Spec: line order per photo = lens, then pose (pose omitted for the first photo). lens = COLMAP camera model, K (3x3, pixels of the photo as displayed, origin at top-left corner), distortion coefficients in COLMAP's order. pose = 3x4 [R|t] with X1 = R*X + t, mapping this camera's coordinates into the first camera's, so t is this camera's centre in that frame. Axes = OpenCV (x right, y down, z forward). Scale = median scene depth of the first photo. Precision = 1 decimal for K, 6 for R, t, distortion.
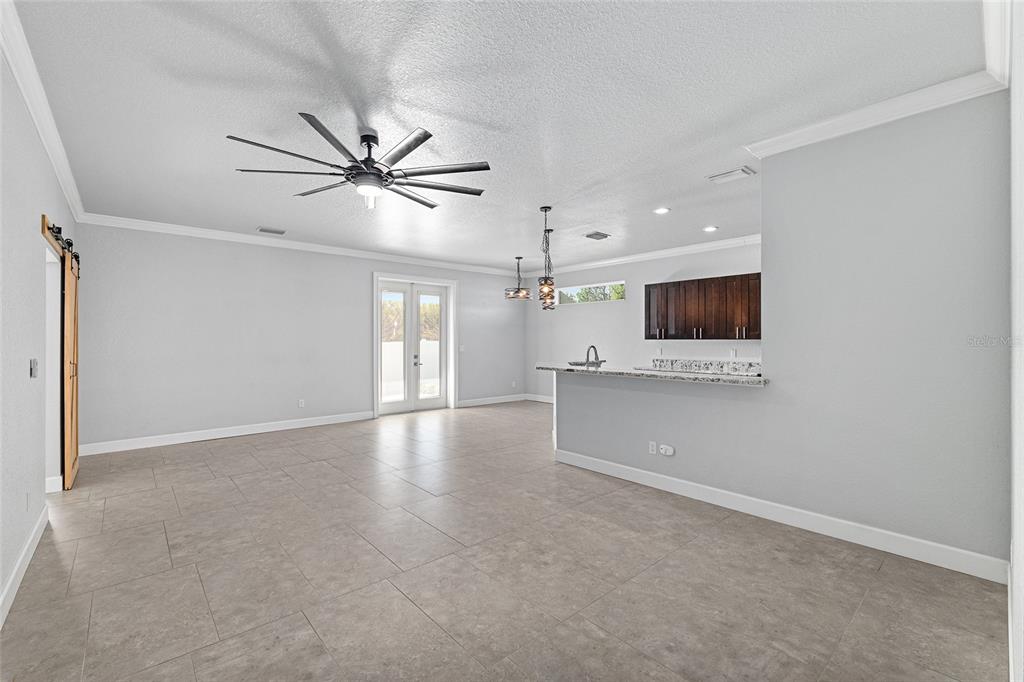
lens RADIAL K [[437.6, 0, 512.0], [0, 437.6, 341.0], [0, 0, 1]] dist [-0.006358, -0.000346]
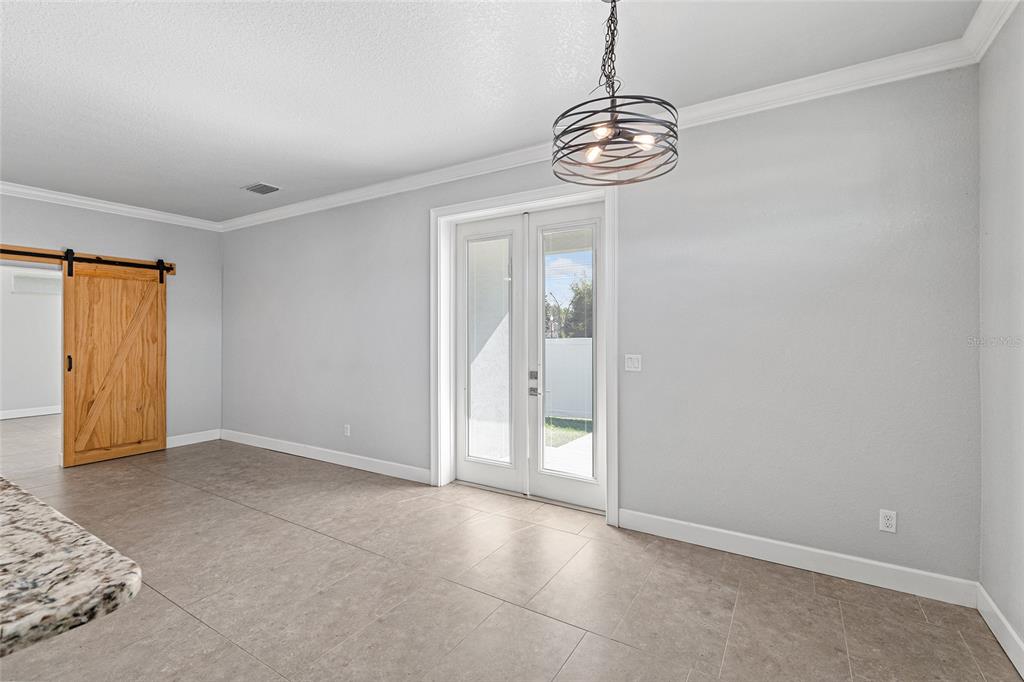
lens RADIAL K [[461.8, 0, 508.8], [0, 461.8, 329.3], [0, 0, 1]] dist [0.001061, 0.000121]
pose [[0.278632, -0.008563, -0.960360, 0.464384], [-0.001529, 0.999955, -0.009360, -0.013364], [0.960397, 0.004077, 0.278606, 1.735672]]
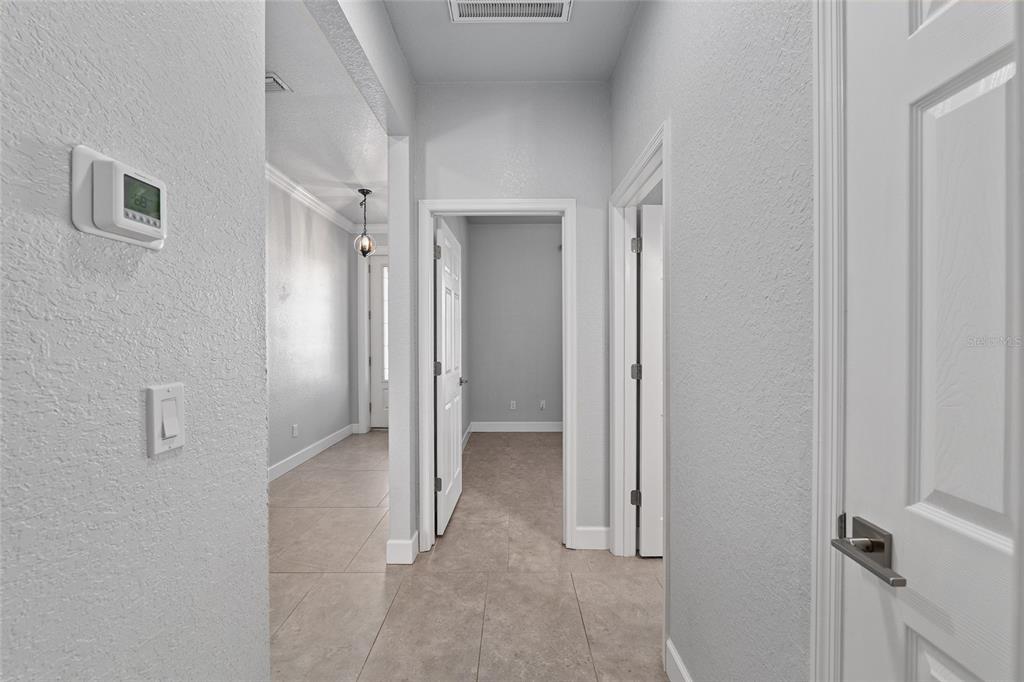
lens RADIAL K [[437.6, 0, 512.0], [0, 437.6, 341.0], [0, 0, 1]] dist [-0.006358, -0.000346]
pose [[-0.742835, -0.005113, 0.669455, -0.101529], [0.002051, 0.999949, 0.009913, 0.017642], [-0.669472, 0.008737, -0.742786, 1.159141]]
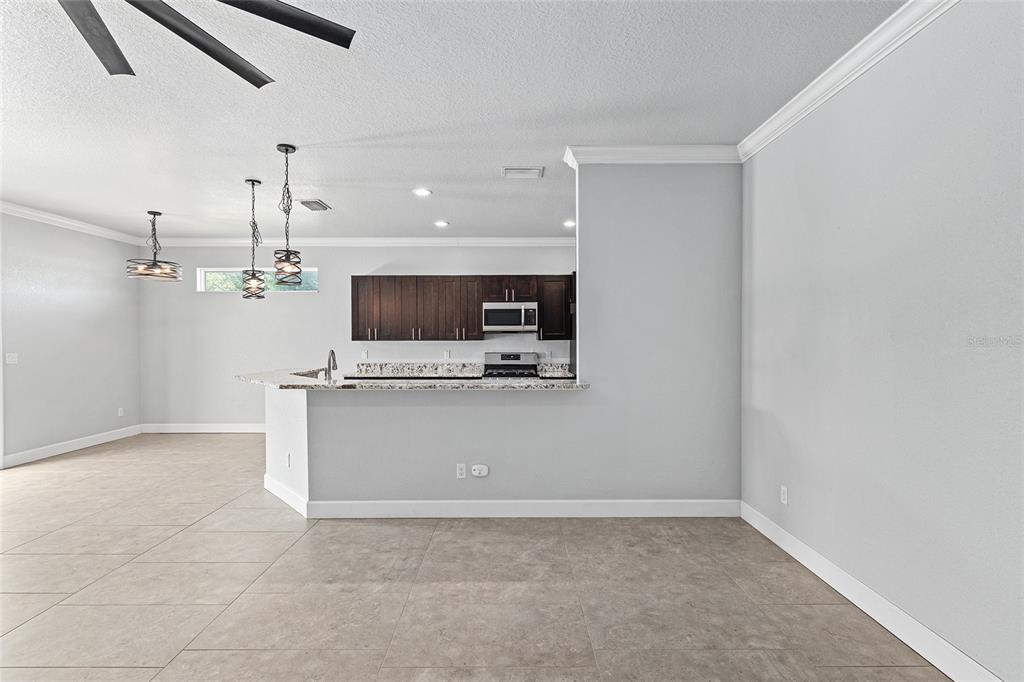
lens RADIAL K [[455.9, 0, 509.2], [0, 455.9, 342.5], [0, 0, 1]] dist [-0.000876, -0.000044]
pose [[0.663109, -0.008323, 0.748477, -0.275500], [0.003331, 0.999961, 0.008168, -0.011248], [-0.748515, -0.002923, 0.663111, 0.347712]]
